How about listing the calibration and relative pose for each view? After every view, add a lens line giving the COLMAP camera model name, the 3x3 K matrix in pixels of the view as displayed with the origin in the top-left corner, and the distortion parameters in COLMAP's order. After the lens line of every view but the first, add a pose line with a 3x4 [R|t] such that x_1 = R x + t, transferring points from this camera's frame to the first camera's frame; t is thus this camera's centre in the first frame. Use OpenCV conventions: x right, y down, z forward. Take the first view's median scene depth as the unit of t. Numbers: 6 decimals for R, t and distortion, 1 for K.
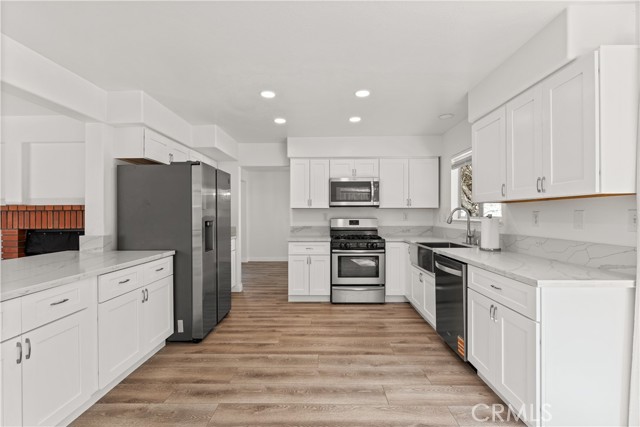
lens RADIAL K [[282.4, 0, 319.0], [0, 282.4, 214.5], [0, 0, 1]] dist [-0.001244, -0.001151]
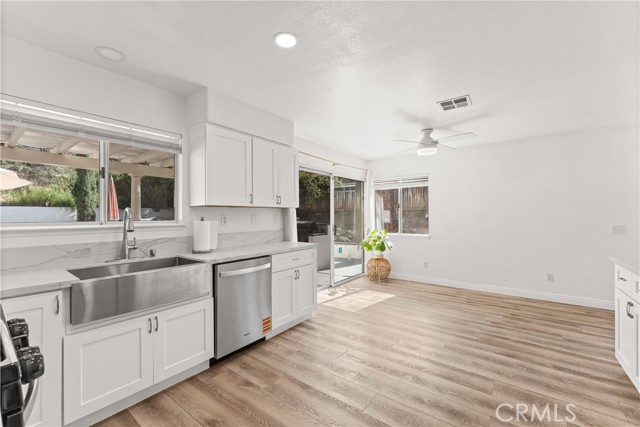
lens RADIAL K [[281.6, 0, 310.9], [0, 281.6, 214.2], [0, 0, 1]] dist [-0.002355, 0.000185]
pose [[-0.805798, 0.009714, 0.592111, -0.274570], [0.005652, 0.999946, -0.008713, 0.002114], [-0.592164, -0.003674, -0.805809, 1.409722]]
